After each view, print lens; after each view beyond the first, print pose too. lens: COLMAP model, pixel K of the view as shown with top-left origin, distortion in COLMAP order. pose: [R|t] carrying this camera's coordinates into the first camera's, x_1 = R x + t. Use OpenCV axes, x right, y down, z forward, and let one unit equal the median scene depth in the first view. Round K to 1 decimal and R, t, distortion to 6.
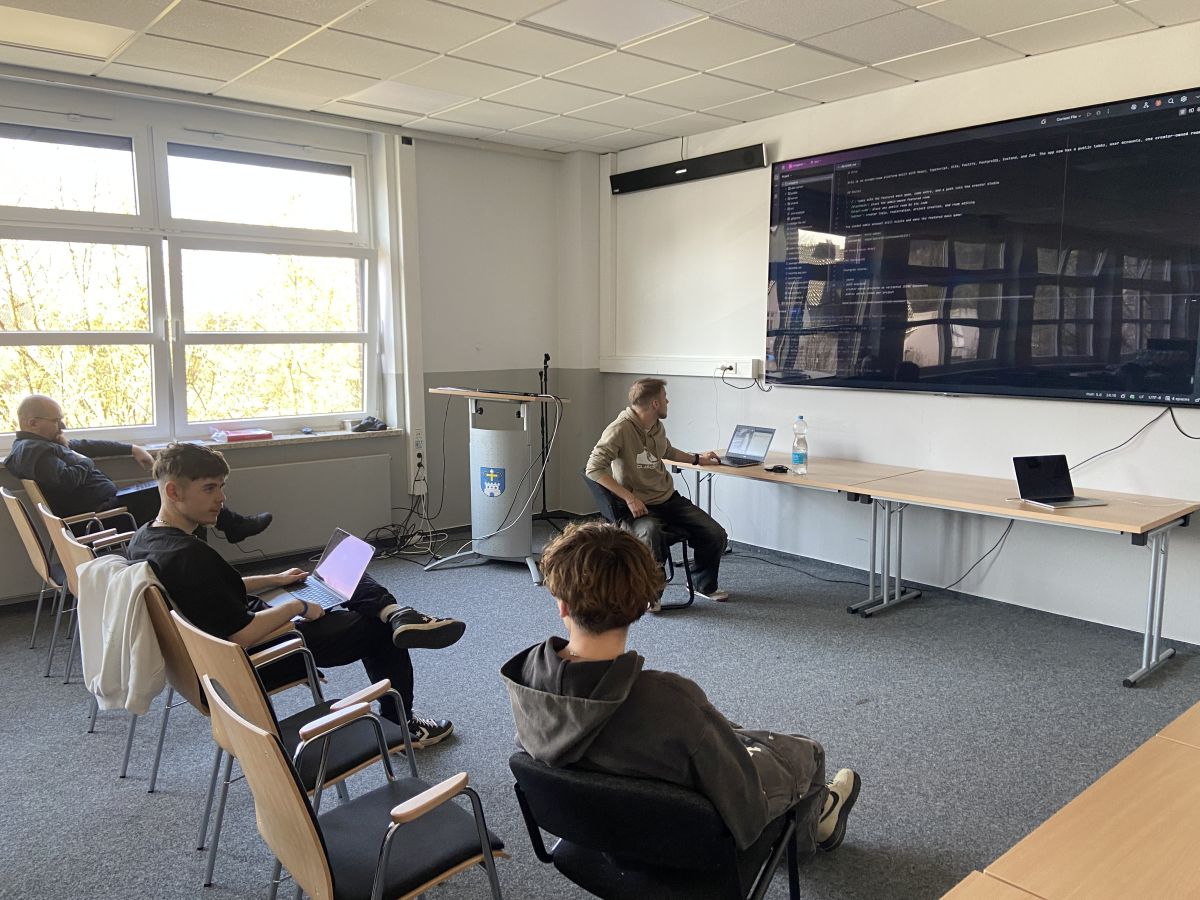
lens RADIAL K [[882.2, 0, 600.0], [0, 882.2, 450.0], [0, 0, 1]] dist [0.003331, -0.000401]
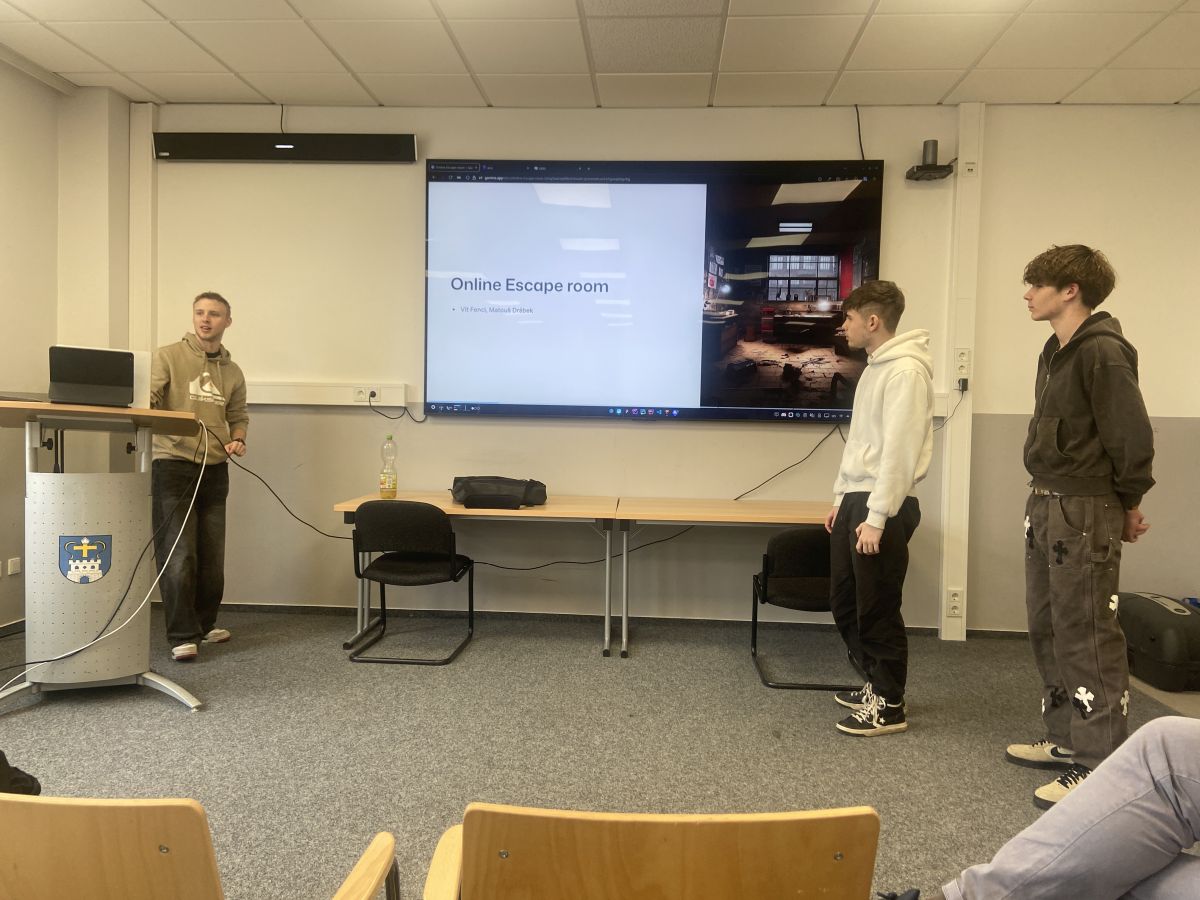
lens RADIAL K [[882.2, 0, 600.0], [0, 882.2, 450.0], [0, 0, 1]] dist [0.003331, -0.000401]
pose [[0.679695, -0.000922, 0.733495, -0.325646], [0.072024, 0.995250, -0.065490, 0.027018], [-0.729950, 0.097343, 0.676533, 0.320233]]
